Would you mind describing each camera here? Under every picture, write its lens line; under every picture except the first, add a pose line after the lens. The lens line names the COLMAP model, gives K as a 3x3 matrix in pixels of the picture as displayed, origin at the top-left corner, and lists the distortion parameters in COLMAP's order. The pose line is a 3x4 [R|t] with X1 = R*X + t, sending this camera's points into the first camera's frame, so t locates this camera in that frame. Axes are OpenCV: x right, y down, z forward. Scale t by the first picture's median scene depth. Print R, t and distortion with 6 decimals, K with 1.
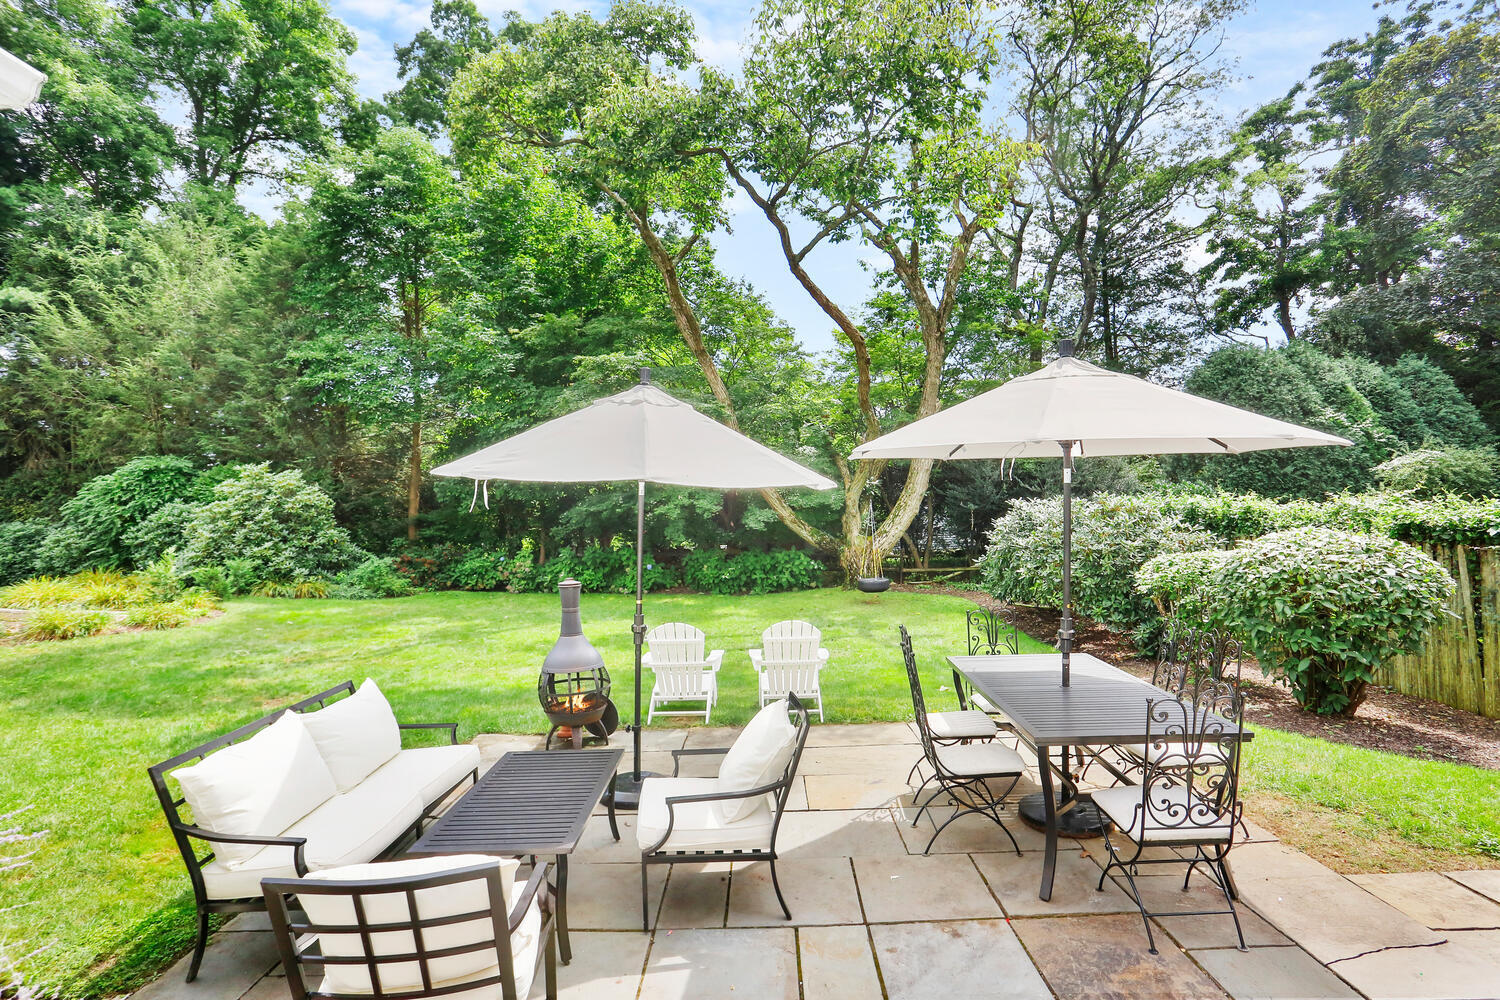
lens RADIAL K [[814.1, 0, 757.4], [0, 814.1, 506.9], [0, 0, 1]] dist [-0.003987, 0.023928]
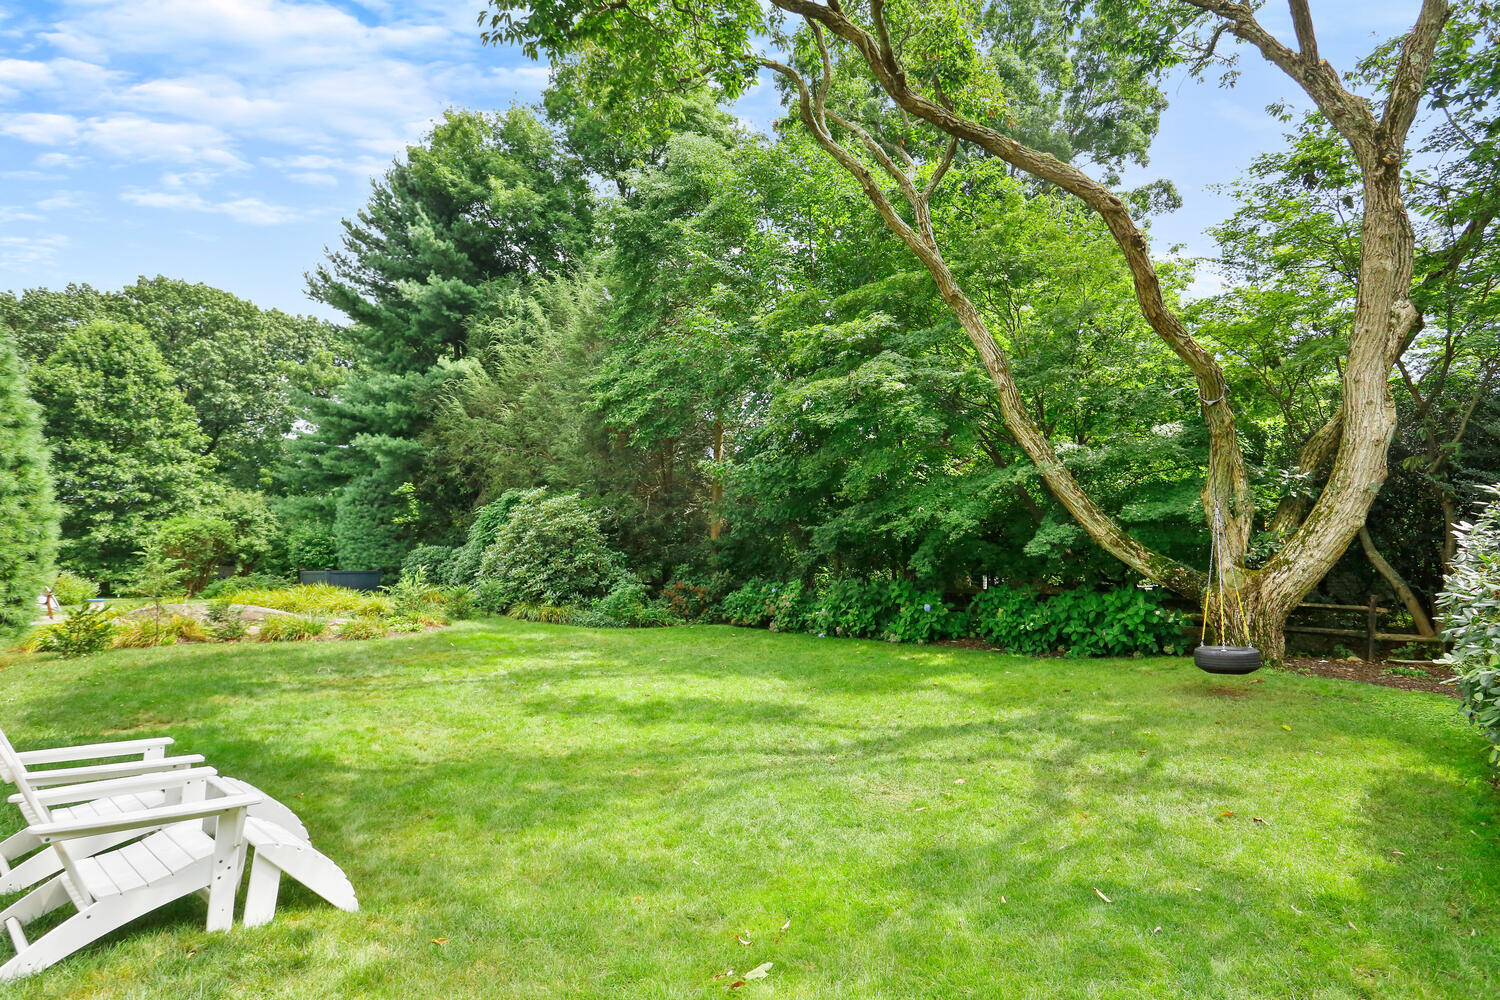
lens RADIAL K [[814.1, 0, 757.4], [0, 814.1, 506.9], [0, 0, 1]] dist [-0.003987, 0.023928]
pose [[0.772327, -0.033503, -0.634342, 0.222568], [0.001742, 0.998716, -0.050627, 0.020202], [0.635223, 0.037995, 0.771393, 0.339444]]
